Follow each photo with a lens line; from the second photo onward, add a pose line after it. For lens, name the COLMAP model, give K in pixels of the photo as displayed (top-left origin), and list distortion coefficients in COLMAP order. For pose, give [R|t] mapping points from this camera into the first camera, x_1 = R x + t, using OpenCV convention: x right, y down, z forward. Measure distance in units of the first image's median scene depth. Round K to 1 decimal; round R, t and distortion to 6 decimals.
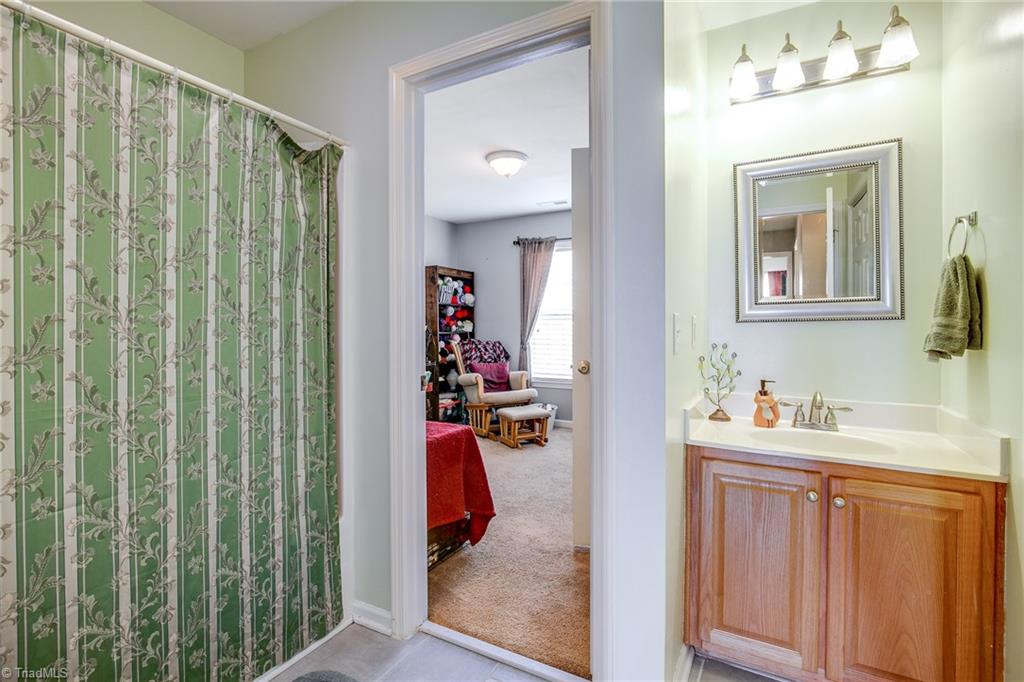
lens RADIAL K [[472.9, 0, 511.7], [0, 472.9, 329.2], [0, 0, 1]] dist [0.000685, 0.000055]
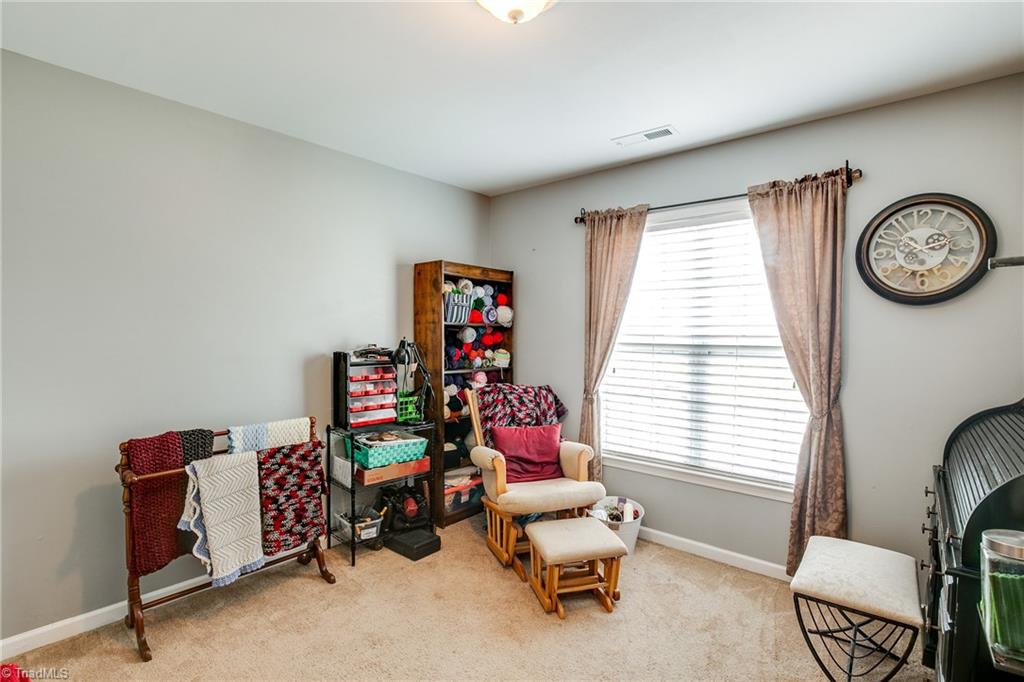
lens RADIAL K [[481.1, 0, 509.5], [0, 481.1, 351.8], [0, 0, 1]] dist [-0.001961, -0.000010]
pose [[0.978147, 0.020029, -0.206947, 0.052924], [-0.012304, 0.999181, 0.038548, -0.042416], [0.207549, -0.035159, 0.977592, 0.405862]]
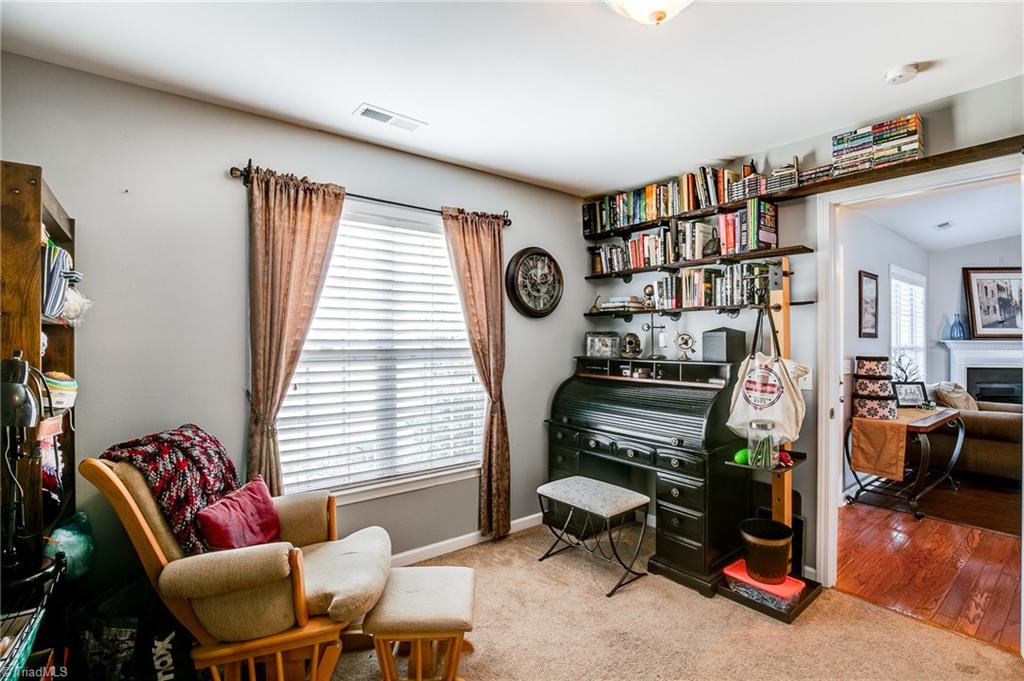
lens RADIAL K [[474.2, 0, 512.0], [0, 474.2, 340.5], [0, 0, 1]] dist [-0.031337, -0.000138]
pose [[0.406771, 0.001111, 0.913530, -0.266124], [0.004222, 0.999986, -0.003097, -0.039827], [-0.913521, 0.005117, 0.406760, 0.648253]]
